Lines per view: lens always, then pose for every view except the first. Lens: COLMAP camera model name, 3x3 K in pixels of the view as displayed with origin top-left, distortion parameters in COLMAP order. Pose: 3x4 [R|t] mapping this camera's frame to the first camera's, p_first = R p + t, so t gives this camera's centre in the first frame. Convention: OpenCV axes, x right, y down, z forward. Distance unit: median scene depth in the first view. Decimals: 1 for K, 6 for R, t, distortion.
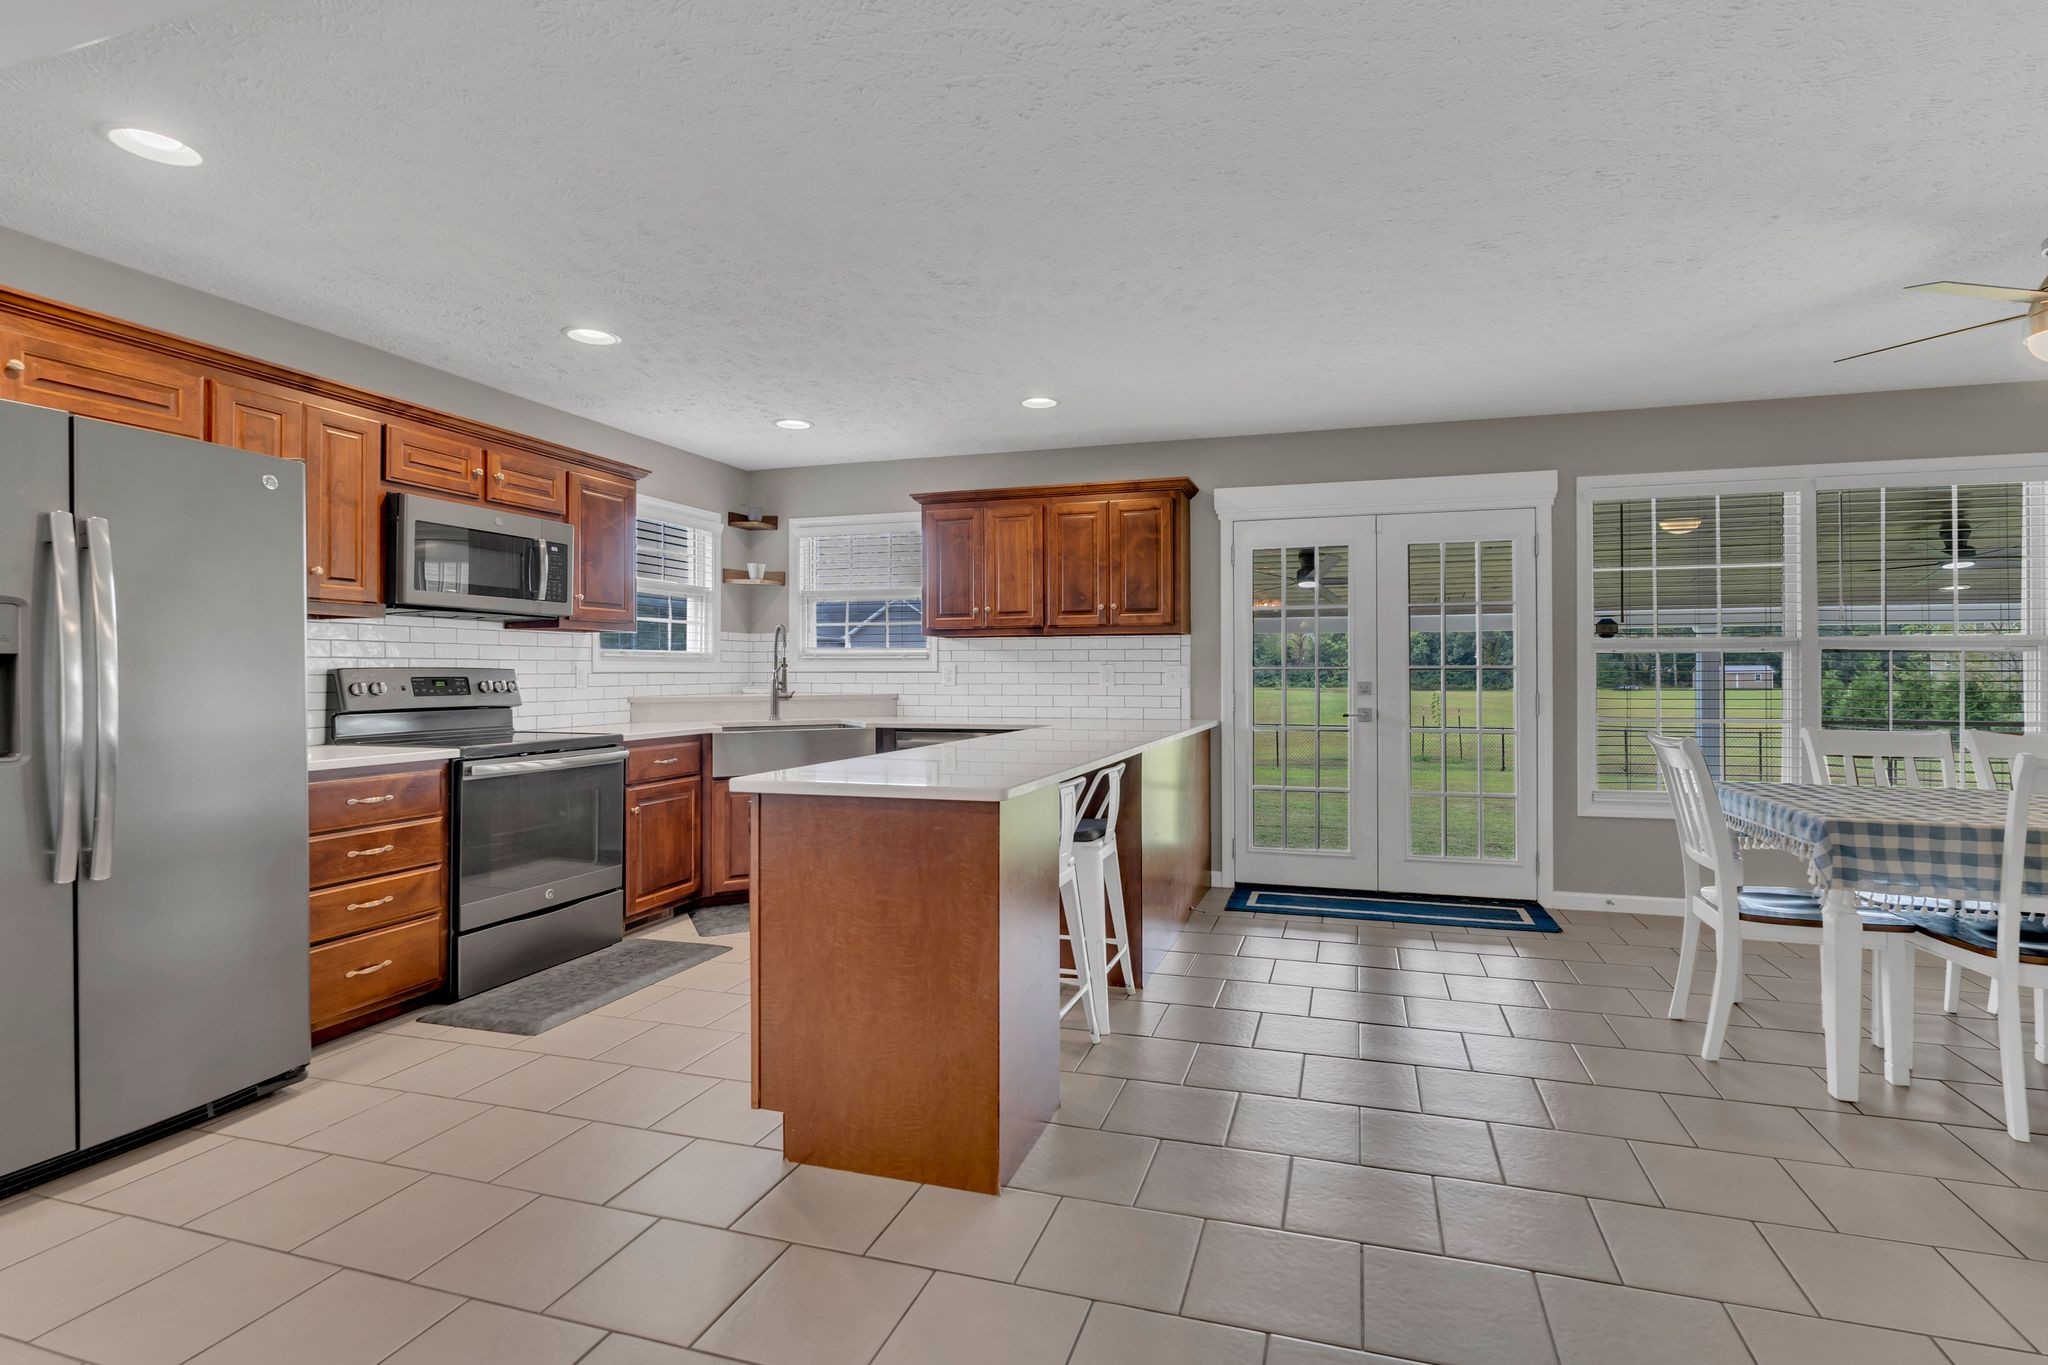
lens RADIAL K [[847.5, 0, 1024.3], [0, 847.5, 671.0], [0, 0, 1]] dist [0.000283, -0.000349]
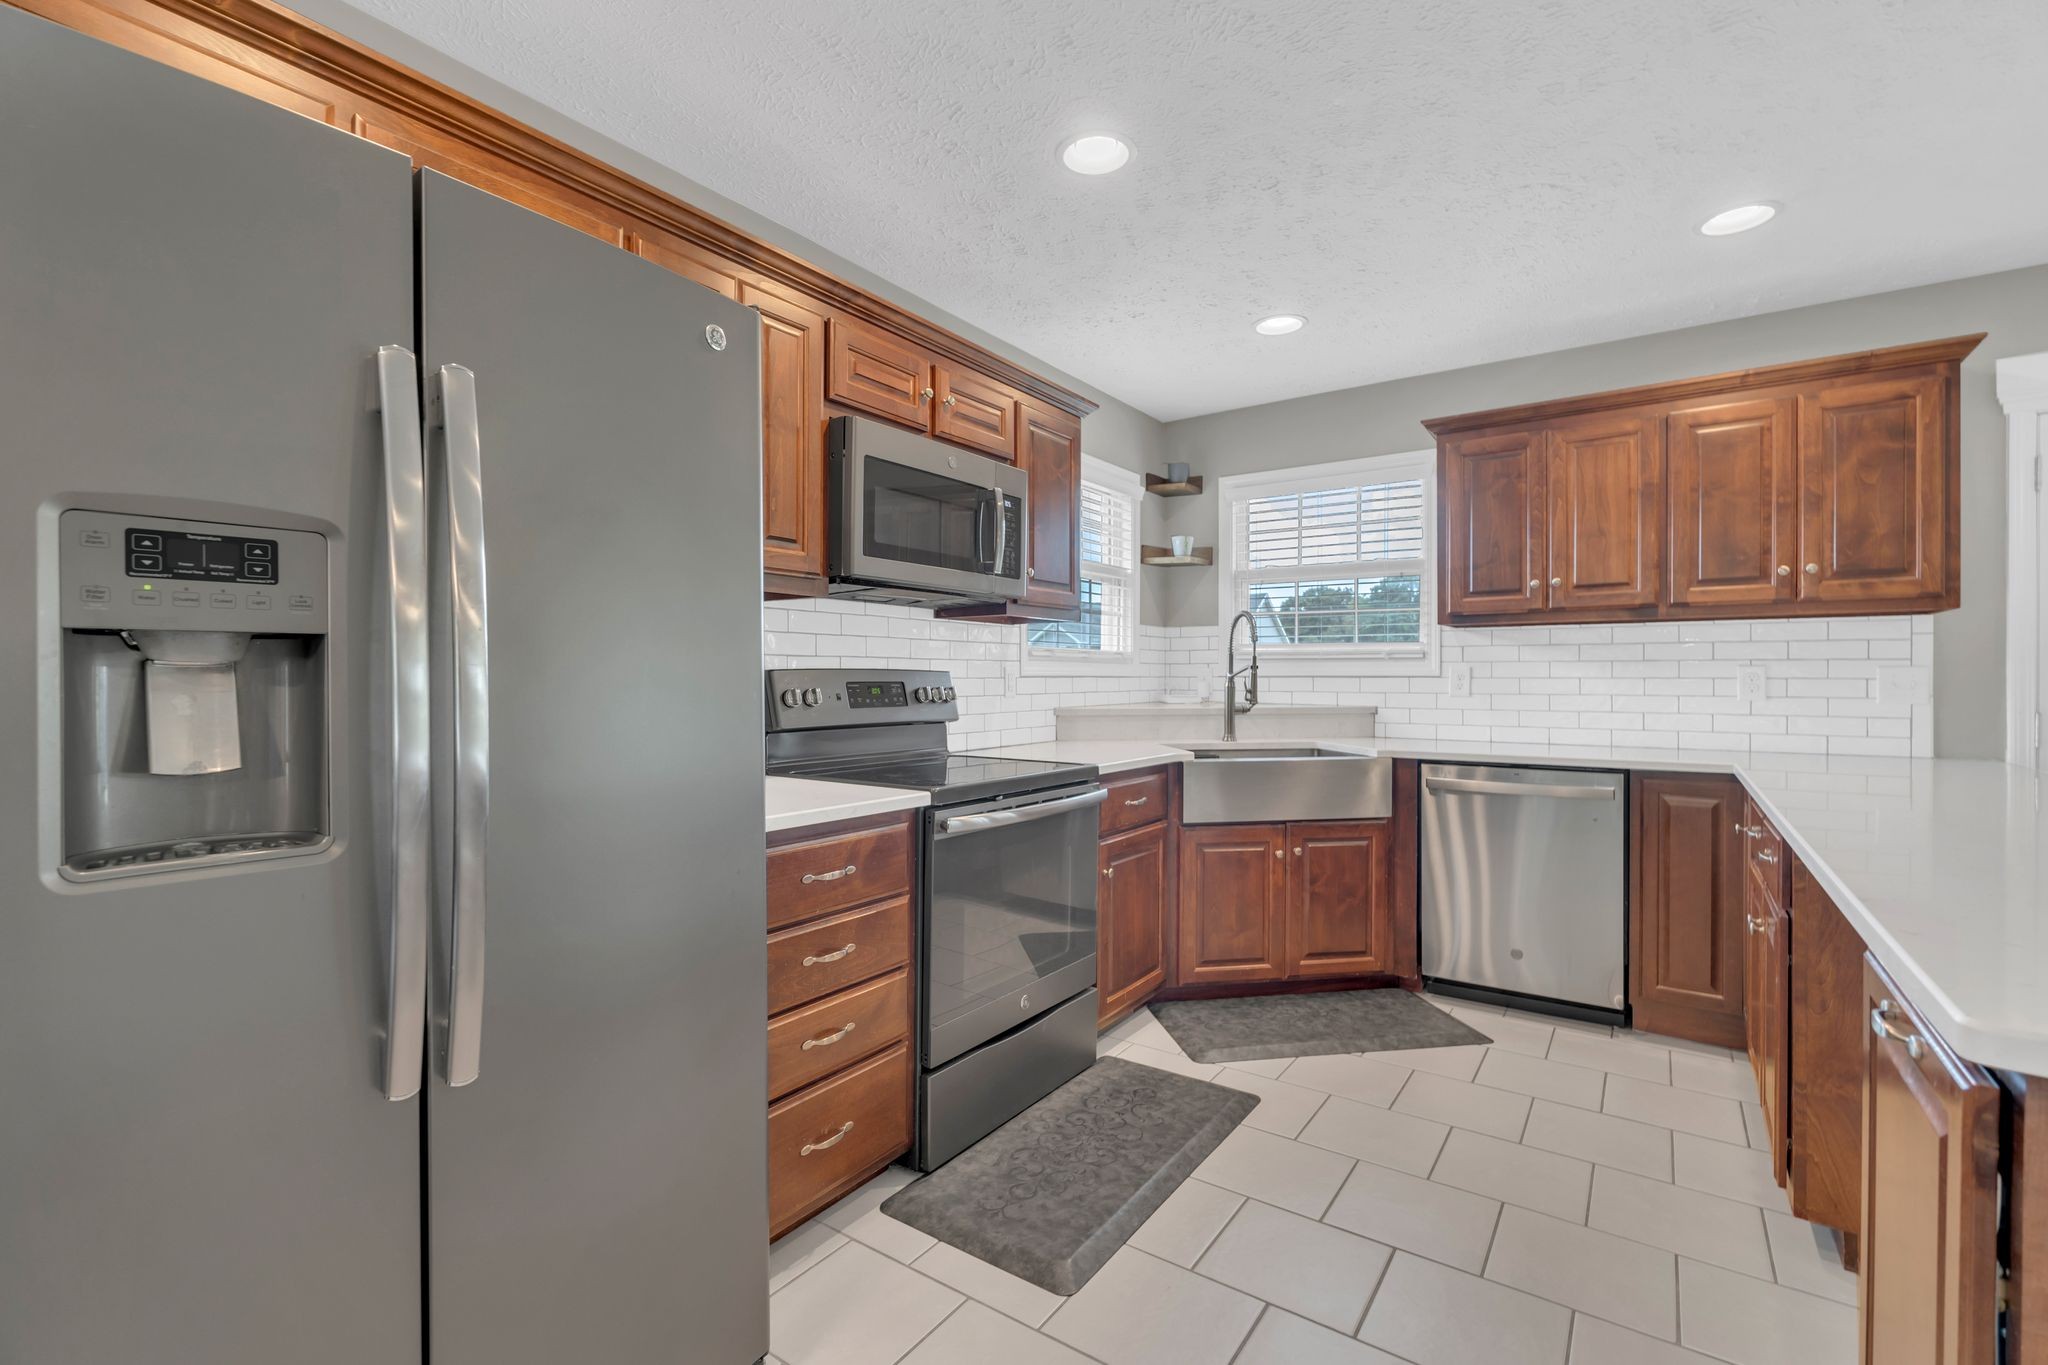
lens RADIAL K [[905.7, 0, 1024.0], [0, 905.7, 682.5], [0, 0, 1]] dist [-0.001996, -0.000298]
pose [[0.937587, 0.004899, -0.347717, -0.255755], [-0.002240, 0.999965, 0.008050, 0.001036], [0.347744, -0.006768, 0.937565, 0.265666]]
